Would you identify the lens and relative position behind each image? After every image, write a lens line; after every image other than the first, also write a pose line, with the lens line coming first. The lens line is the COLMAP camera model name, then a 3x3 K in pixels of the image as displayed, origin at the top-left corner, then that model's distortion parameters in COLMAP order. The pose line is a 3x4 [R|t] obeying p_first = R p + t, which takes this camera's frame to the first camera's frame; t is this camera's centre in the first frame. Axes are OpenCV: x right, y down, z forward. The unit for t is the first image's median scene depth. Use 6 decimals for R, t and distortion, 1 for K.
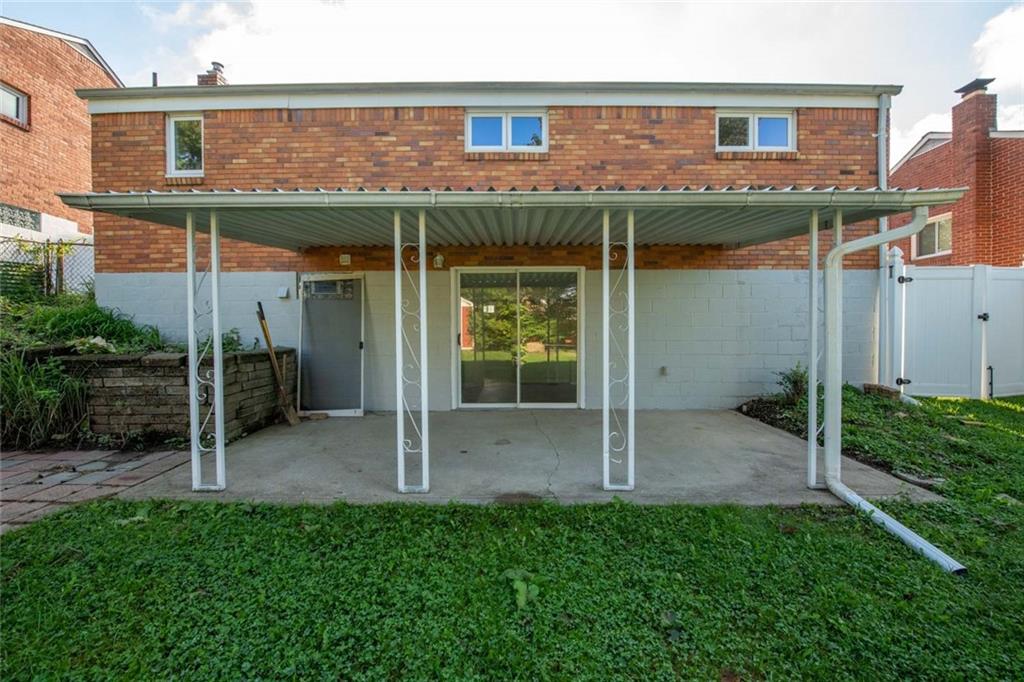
lens RADIAL K [[408.2, 0, 512.0], [0, 408.2, 341.0], [0, 0, 1]] dist [-0.014172, -0.000634]
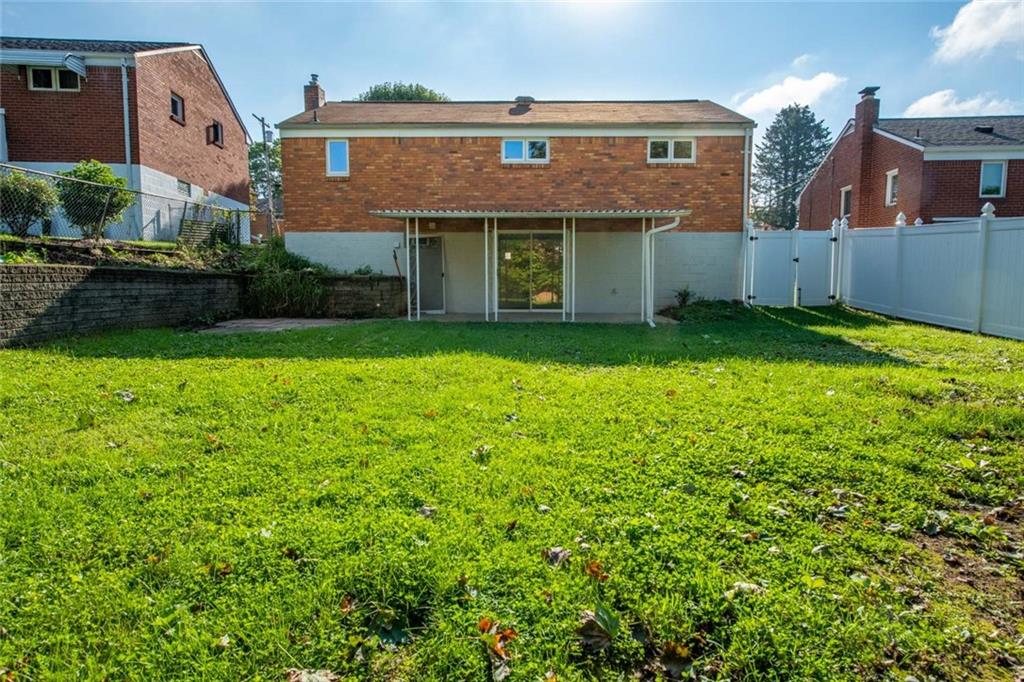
lens RADIAL K [[593.5, 0, 512.0], [0, 593.5, 341.0], [0, 0, 1]] dist [0.003817, 0.000306]
pose [[0.999841, 0.007221, -0.016280, -0.023086], [-0.006230, 0.998172, 0.060115, 0.138891], [0.016685, -0.060004, 0.998059, -1.566393]]
